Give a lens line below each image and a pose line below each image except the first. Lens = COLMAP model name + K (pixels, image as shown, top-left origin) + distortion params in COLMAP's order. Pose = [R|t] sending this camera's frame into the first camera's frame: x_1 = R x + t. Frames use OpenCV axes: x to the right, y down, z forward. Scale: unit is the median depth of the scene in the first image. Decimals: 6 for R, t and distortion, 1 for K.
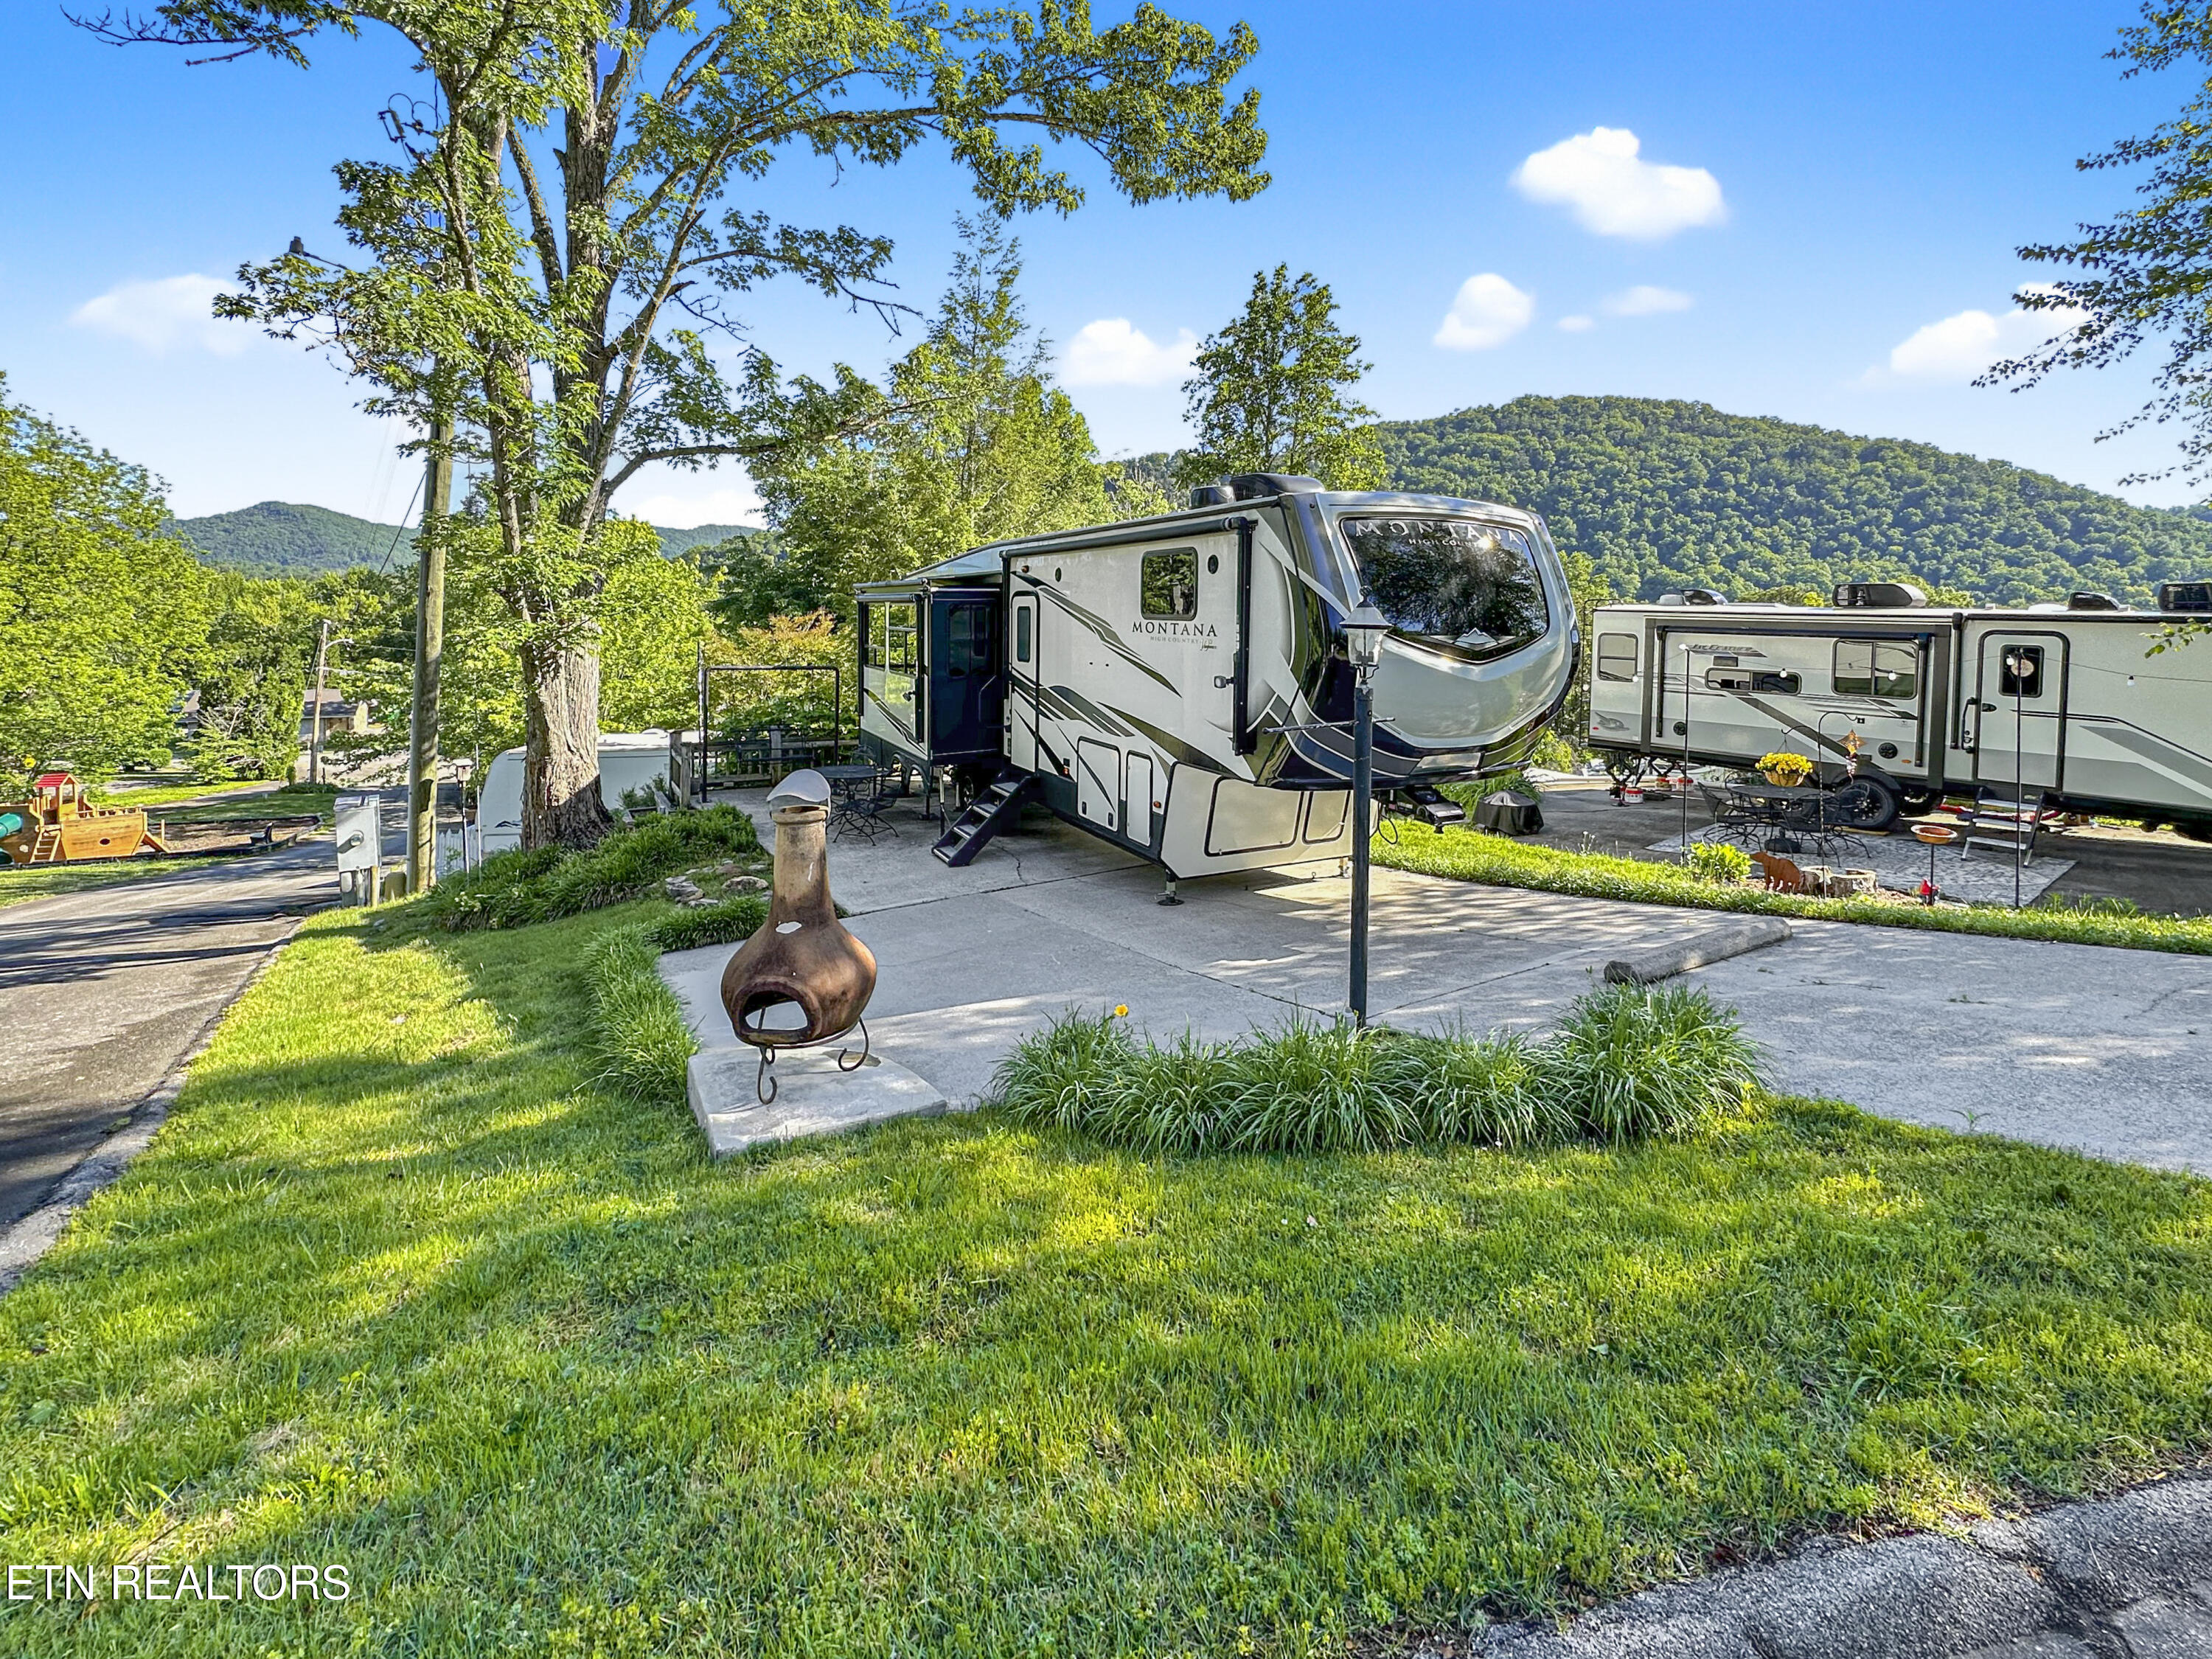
lens RADIAL K [[981.3, 0, 1138.3], [0, 981.3, 638.1], [0, 0, 1]] dist [-0.001943, -0.000420]
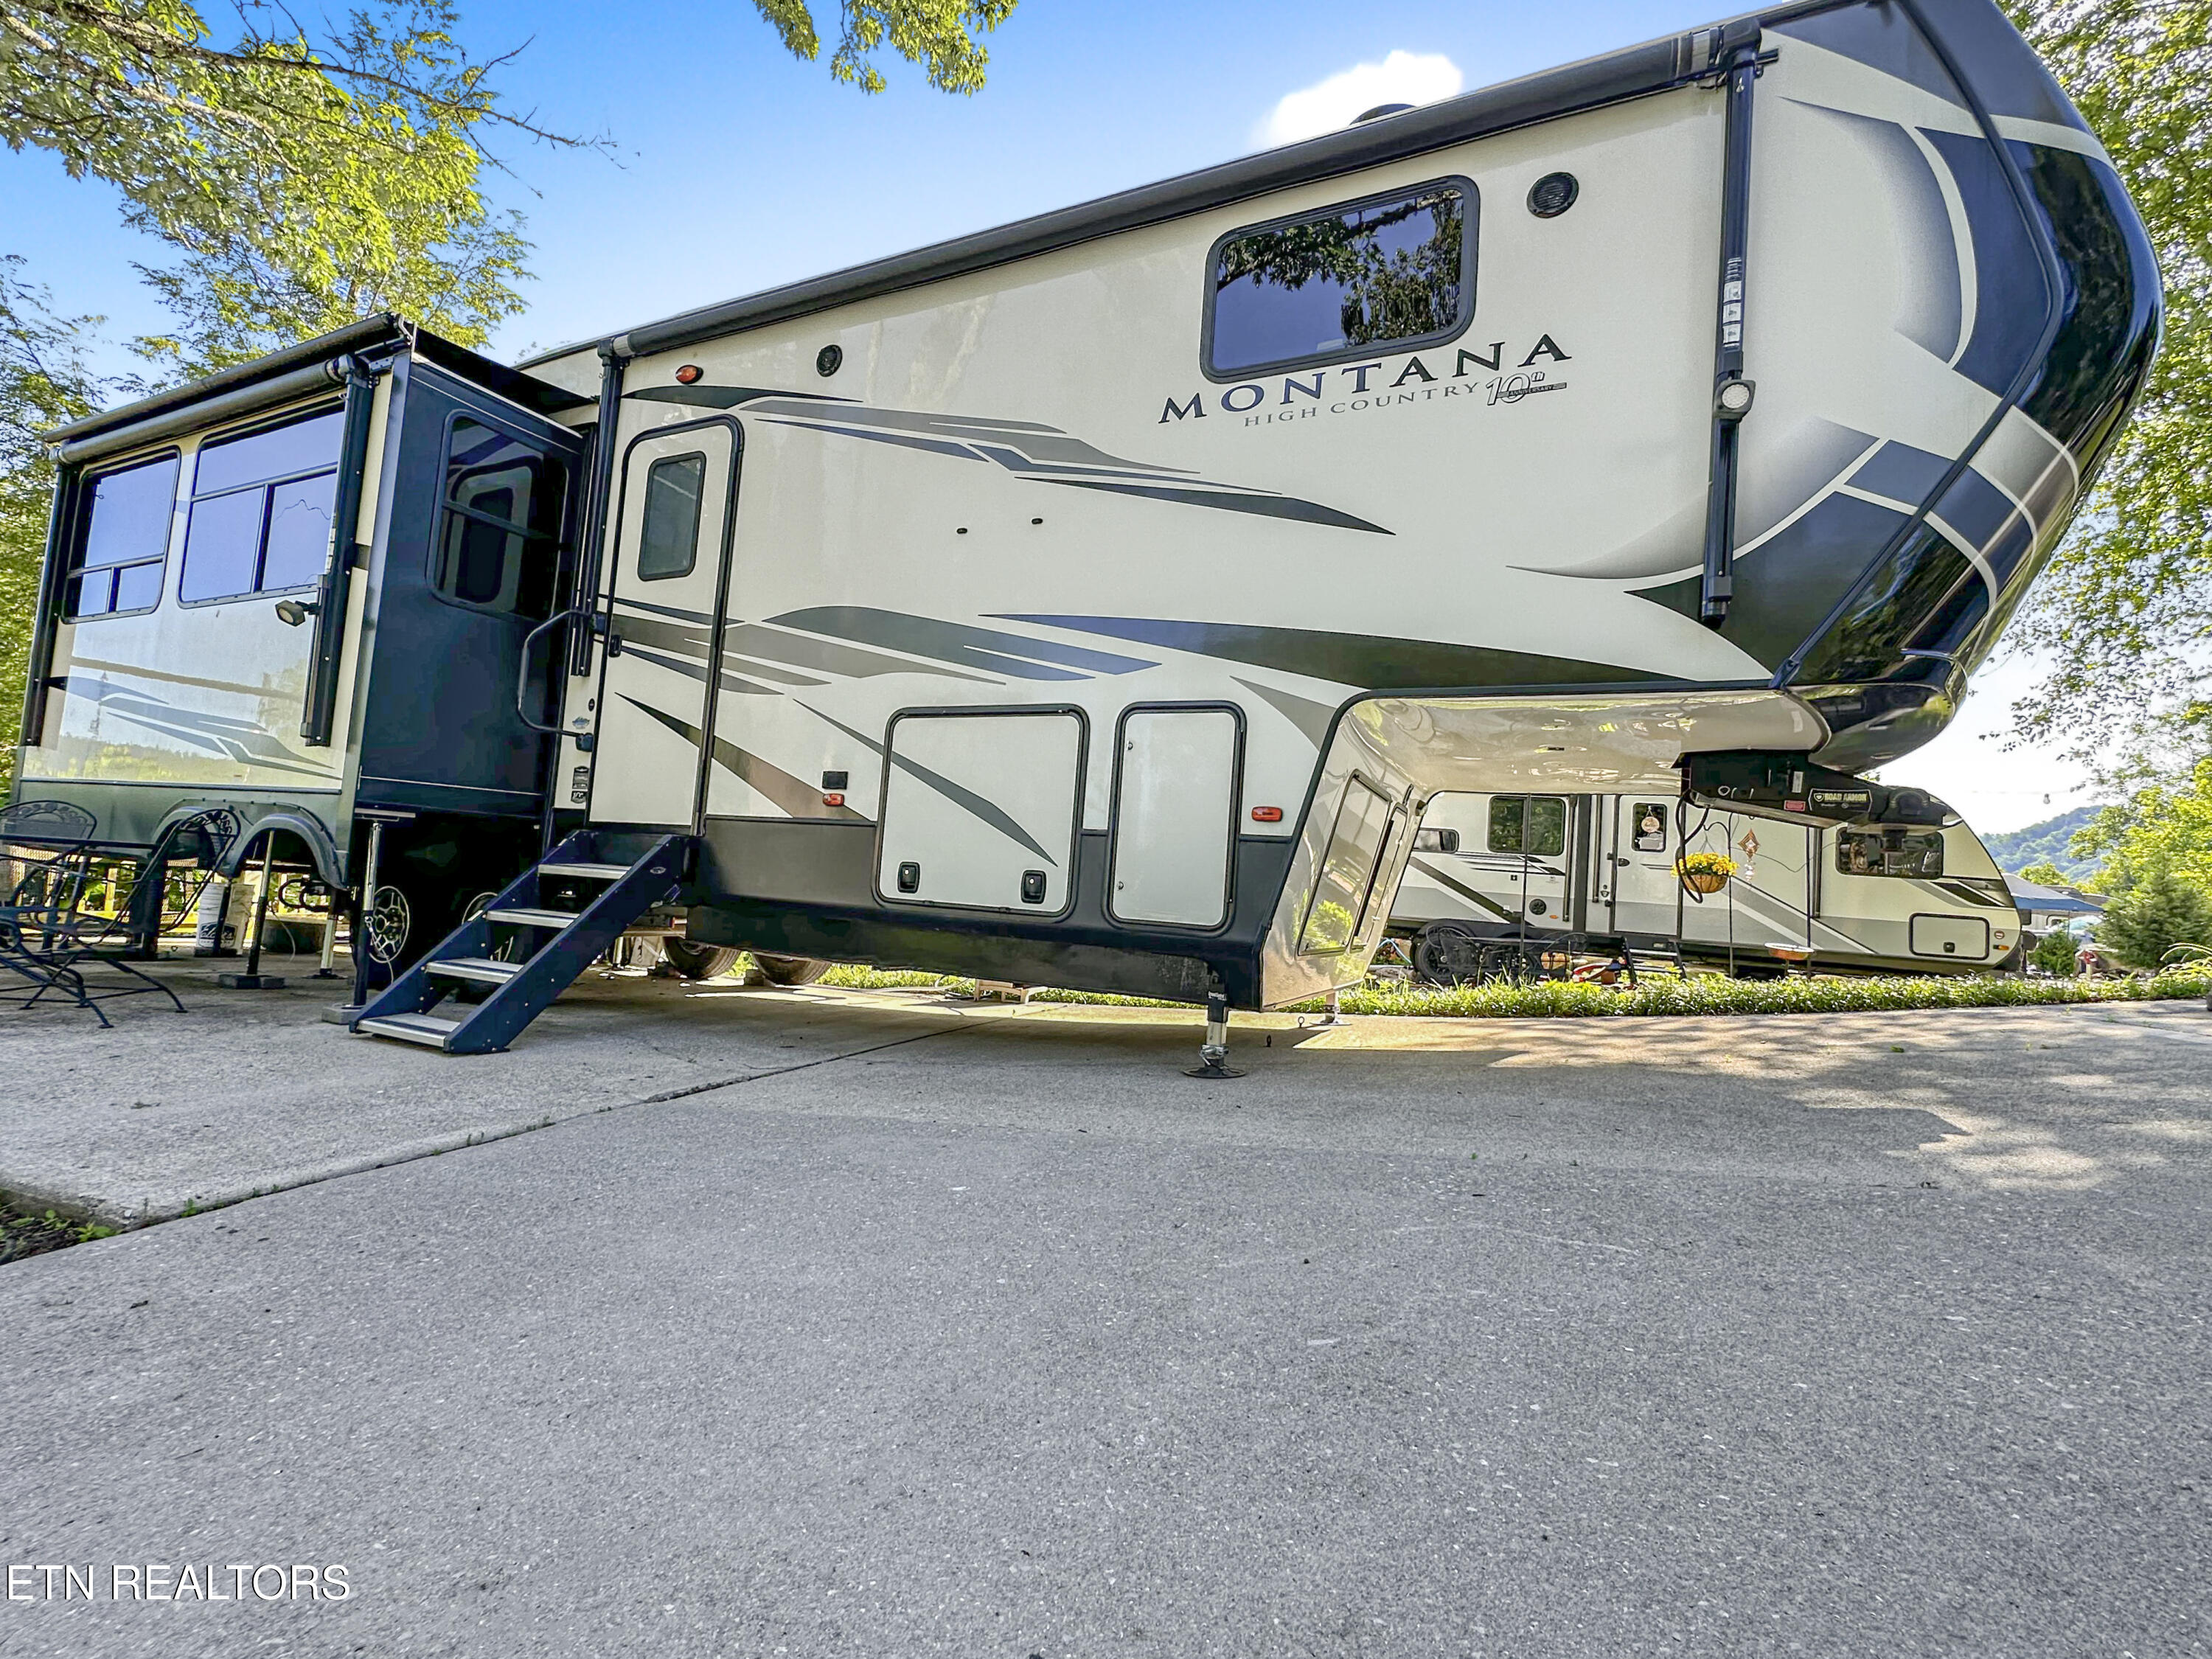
lens RADIAL K [[948.3, 0, 1106.0], [0, 948.3, 829.5], [0, 0, 1]] dist [-0.003730, -0.000560]
pose [[0.803364, 0.087679, 0.588998, -0.170358], [-0.046468, 0.995315, -0.084783, 0.138760], [-0.593672, 0.040742, 0.803675, 0.479011]]
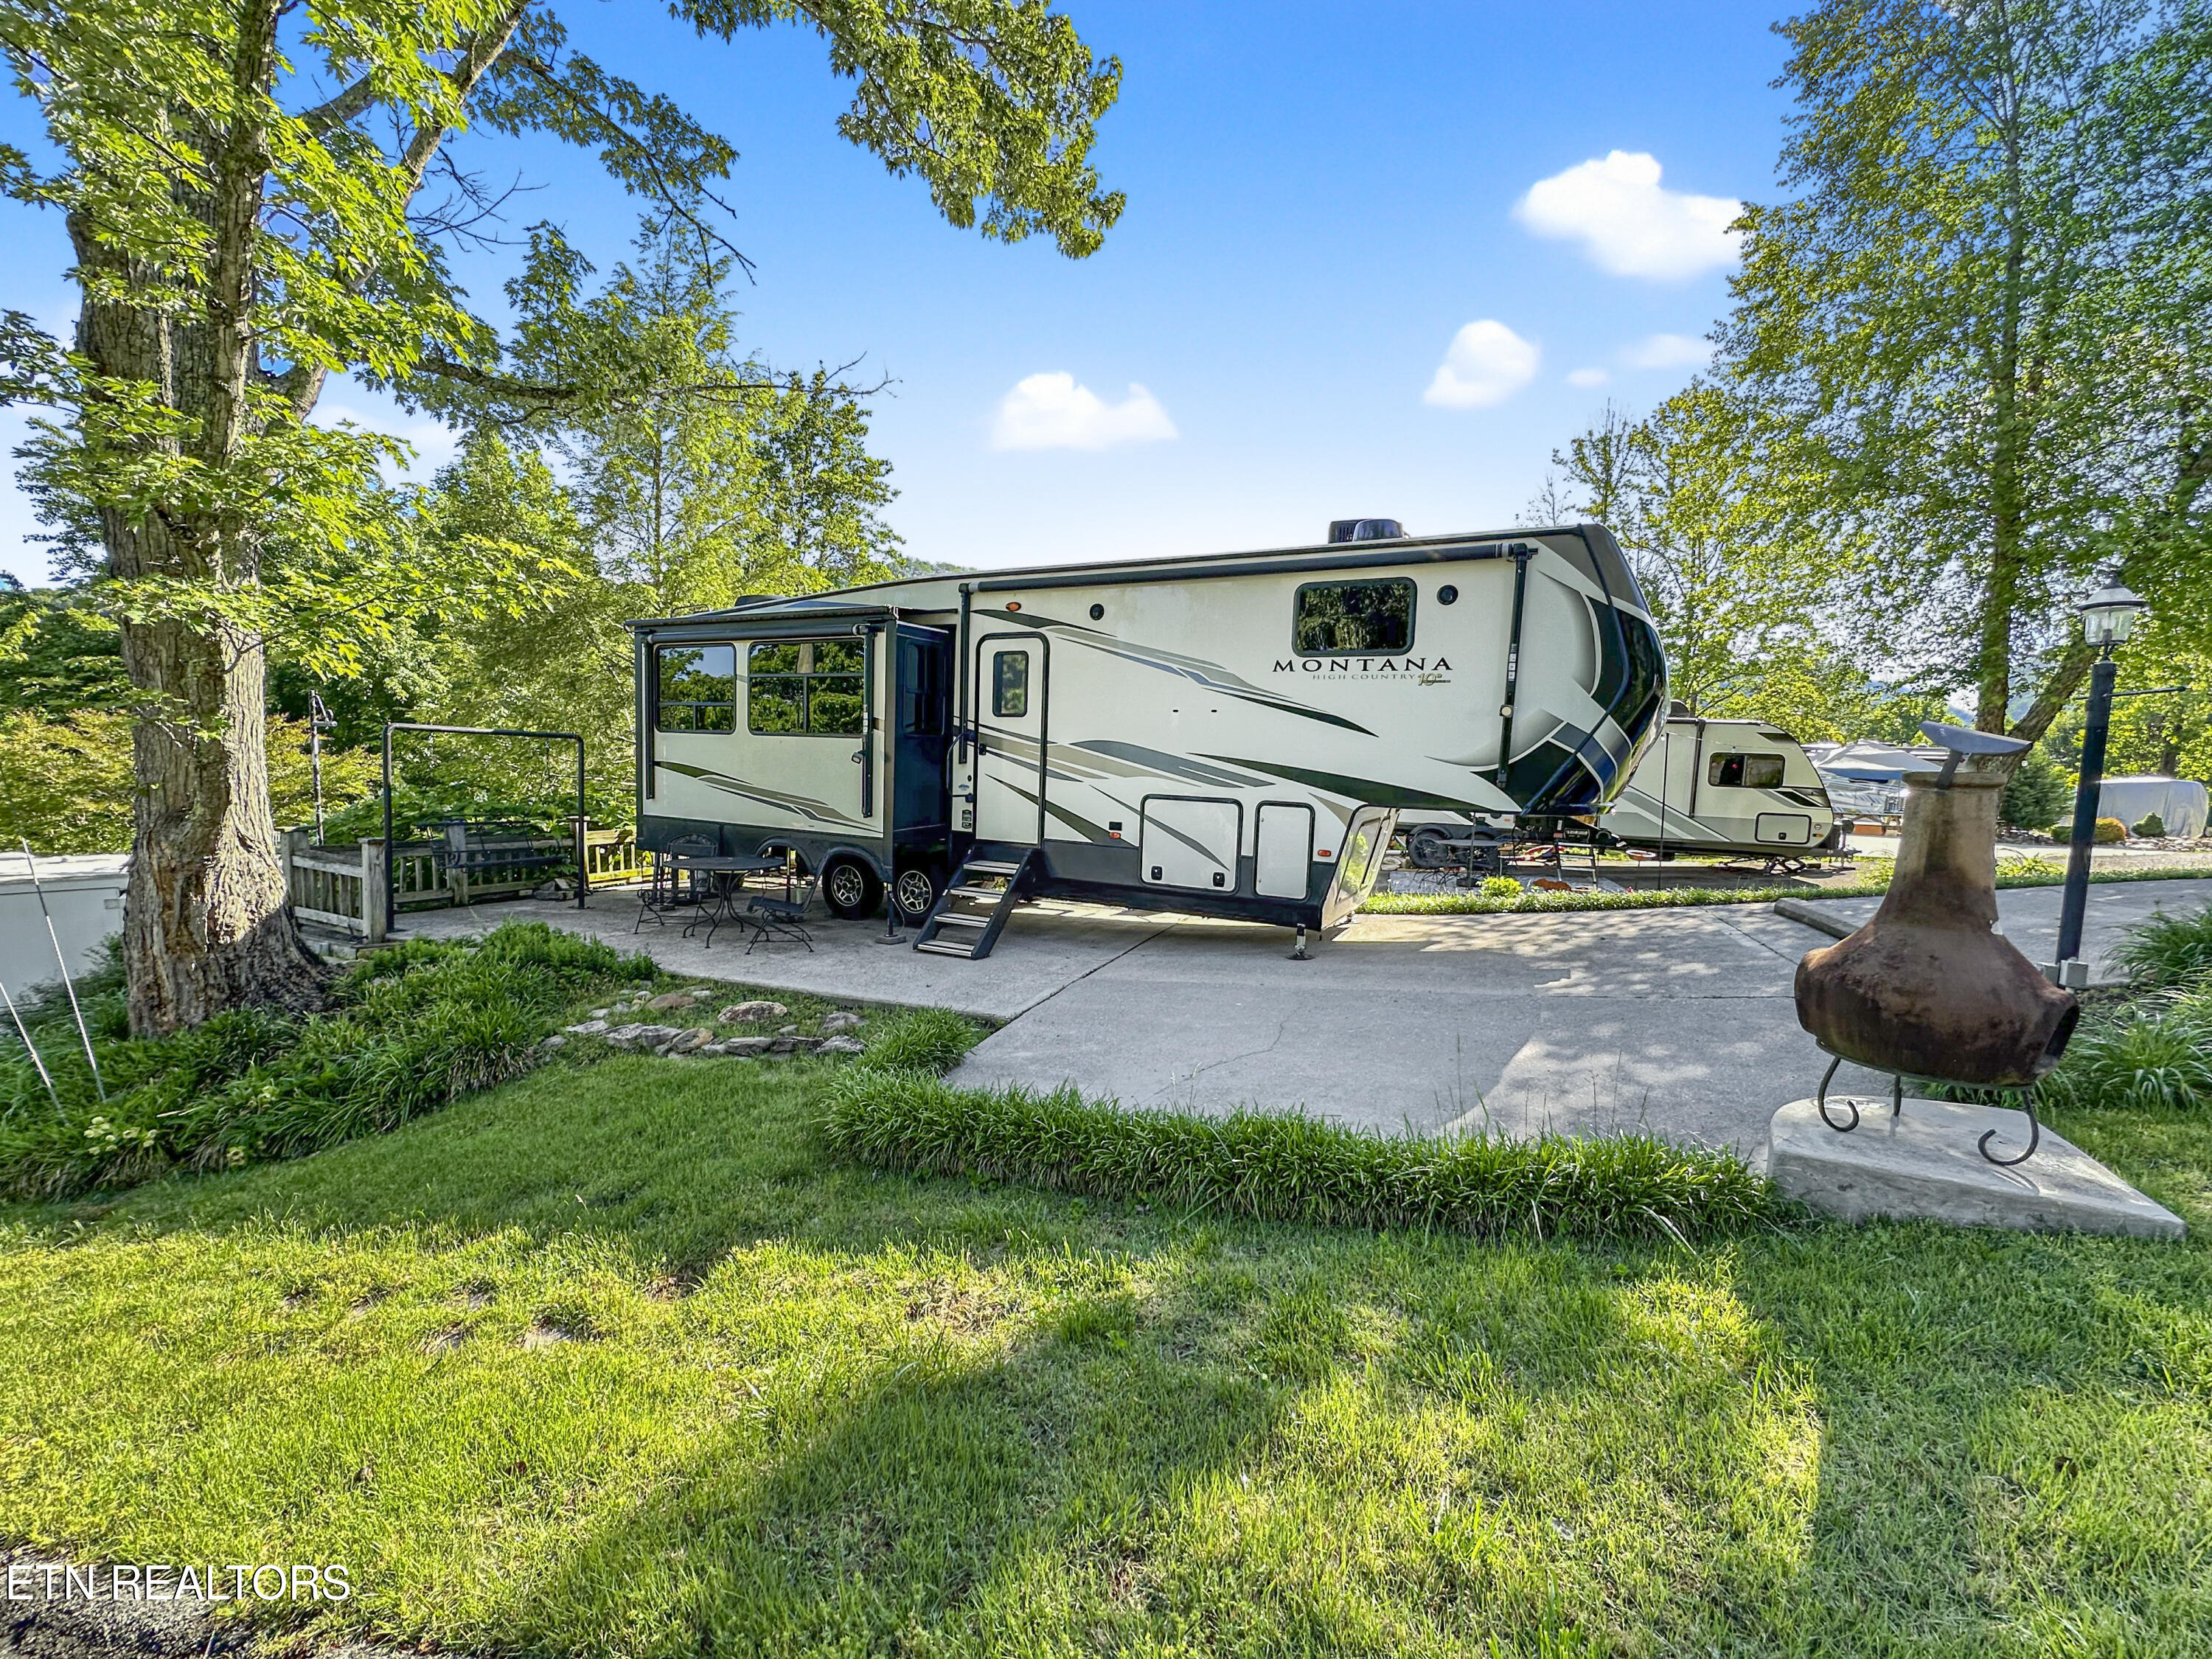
lens RADIAL K [[877.5, 0, 1106.0], [0, 877.5, 829.5], [0, 0, 1]] dist [-0.002432, -0.000193]
pose [[0.823332, -0.028766, 0.566830, -0.417131], [-0.010631, 0.997758, 0.066077, 0.060958], [-0.567460, -0.060429, 0.821181, 0.278234]]
